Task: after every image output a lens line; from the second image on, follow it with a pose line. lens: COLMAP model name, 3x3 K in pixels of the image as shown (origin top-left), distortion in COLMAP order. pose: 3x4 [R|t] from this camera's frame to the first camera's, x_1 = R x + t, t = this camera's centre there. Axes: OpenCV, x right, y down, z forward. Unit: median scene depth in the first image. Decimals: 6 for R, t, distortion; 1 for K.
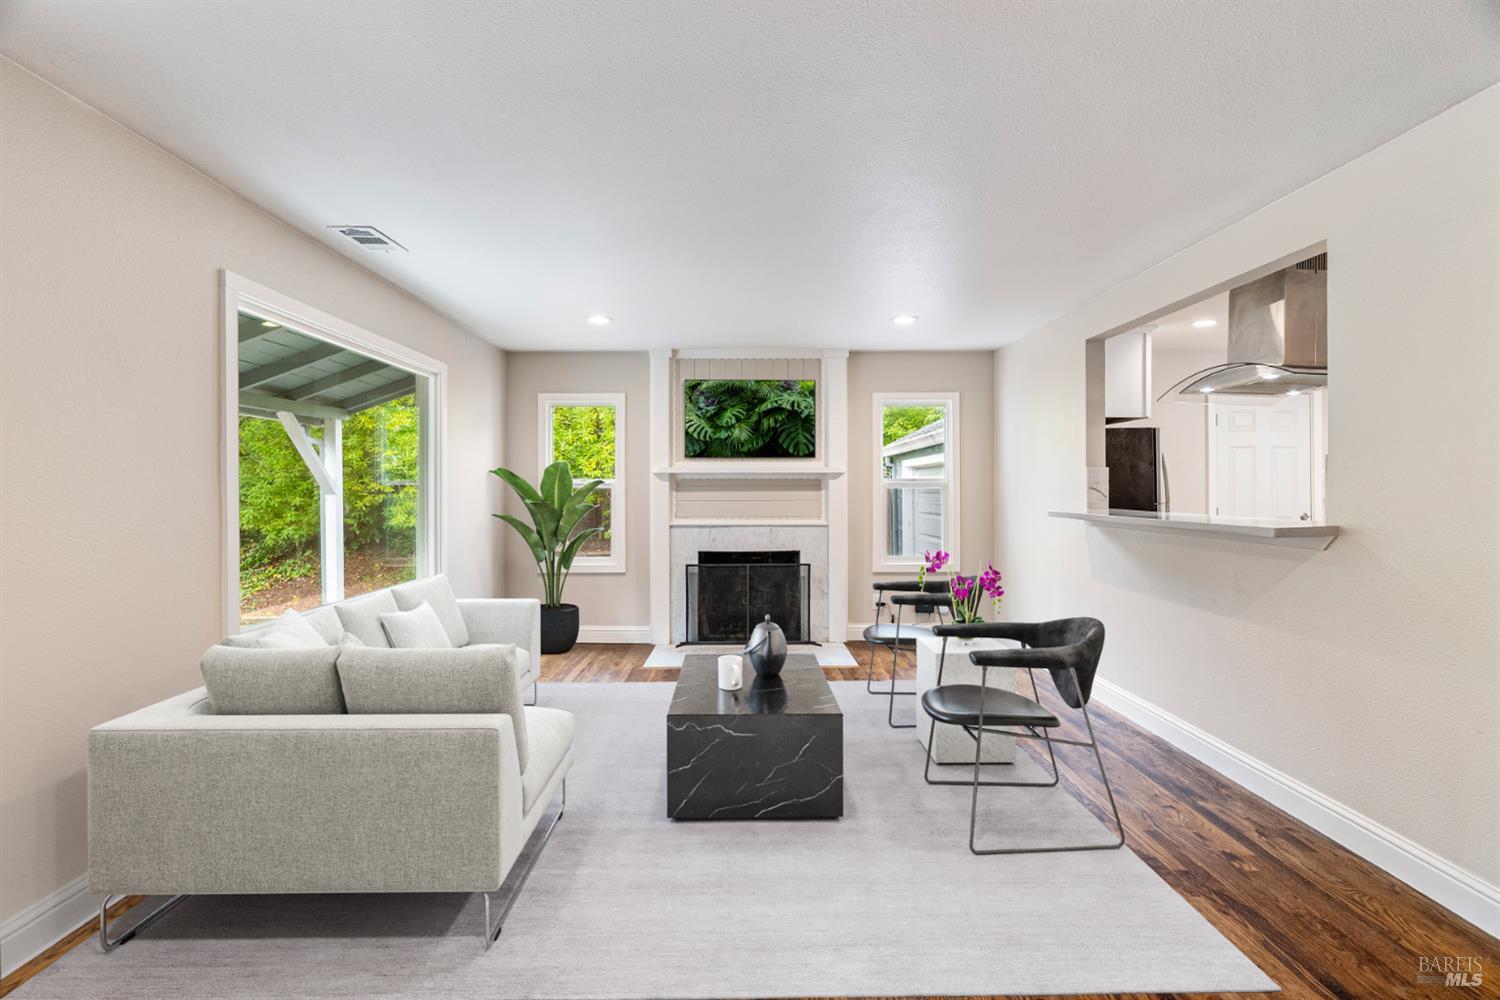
lens RADIAL K [[683.7, 0, 742.5], [0, 683.7, 488.4], [0, 0, 1]] dist [-0.009811, 0.000742]
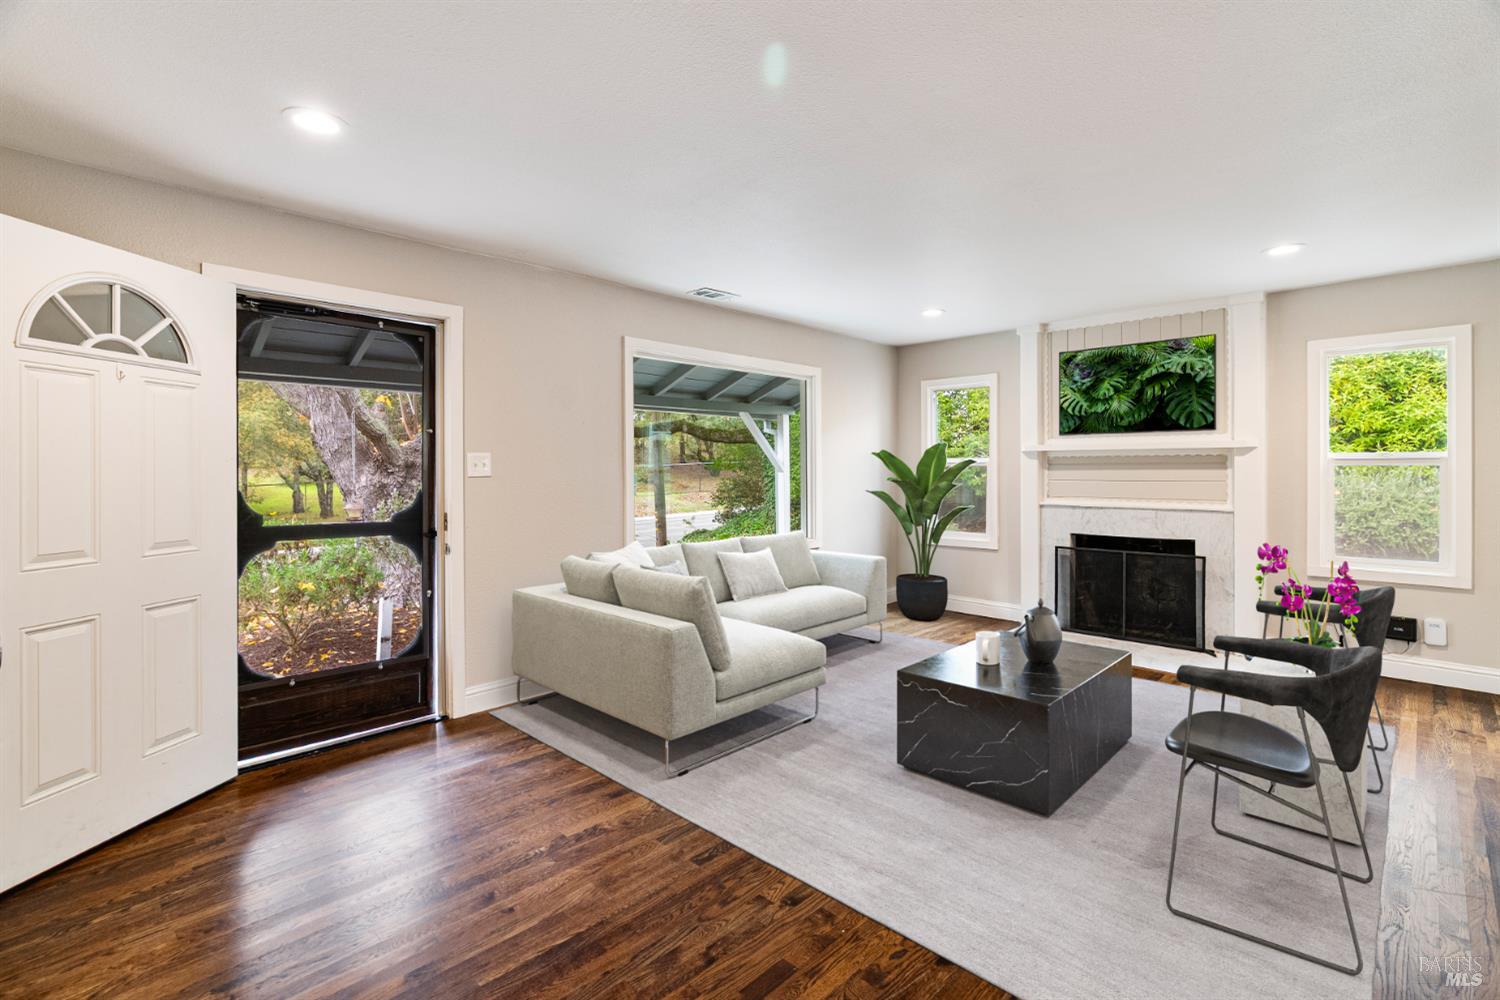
lens RADIAL K [[683.7, 0, 744.0], [0, 683.7, 473.2], [0, 0, 1]] dist [-0.009811, 0.000742]
pose [[0.716351, 0.001256, -0.697739, 0.270876], [0.006527, 0.999943, 0.008501, -0.002245], [0.697709, -0.010644, 0.716302, 0.012037]]
